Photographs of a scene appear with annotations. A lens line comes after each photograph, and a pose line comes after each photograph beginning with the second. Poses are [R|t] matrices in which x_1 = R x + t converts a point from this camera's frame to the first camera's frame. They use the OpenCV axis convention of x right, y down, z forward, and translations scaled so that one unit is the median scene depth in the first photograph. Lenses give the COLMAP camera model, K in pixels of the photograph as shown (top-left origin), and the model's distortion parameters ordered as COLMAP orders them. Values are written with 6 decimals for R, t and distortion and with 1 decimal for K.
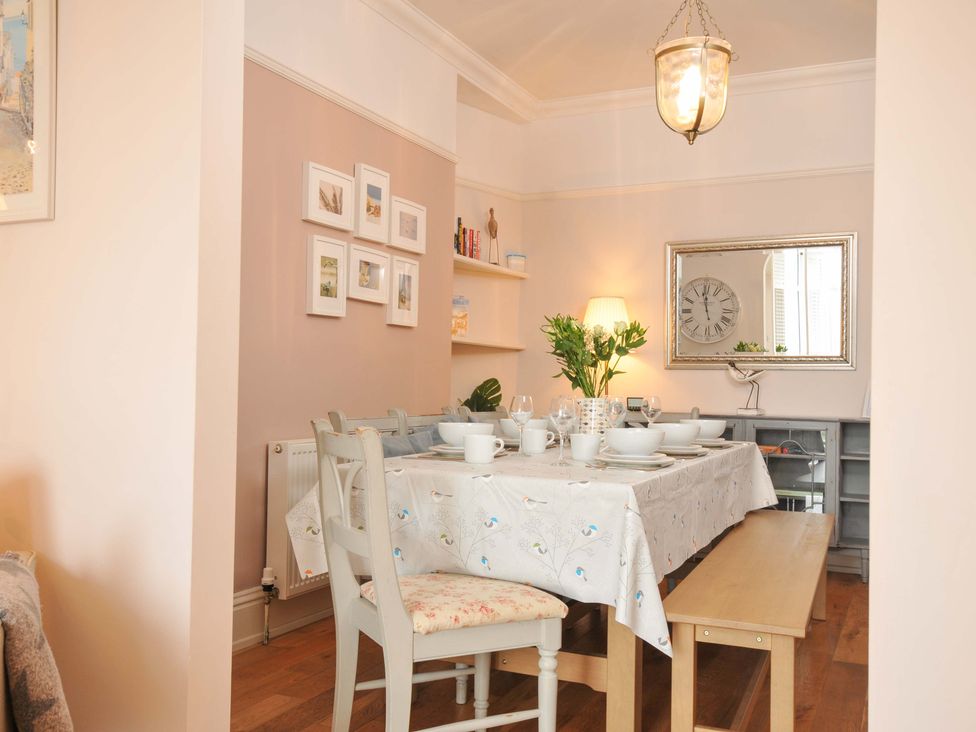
lens RADIAL K [[853.6, 0, 488.0], [0, 853.6, 366.0], [0, 0, 1]] dist [0.007558, 0.000343]
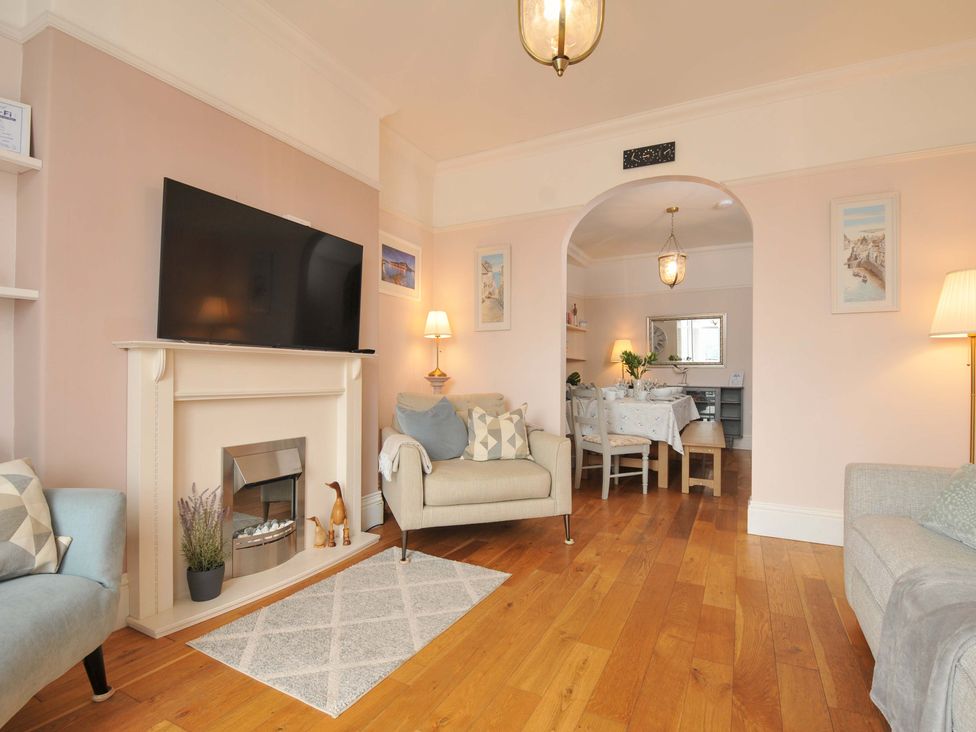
lens RADIAL K [[464.9, 0, 488.0], [0, 464.9, 366.0], [0, 0, 1]] dist [0.000525, -0.000188]
pose [[0.999350, -0.009837, -0.034684, -0.317371], [0.009934, 0.999947, 0.002638, -0.015488], [0.034656, -0.002981, 0.999395, -0.555993]]
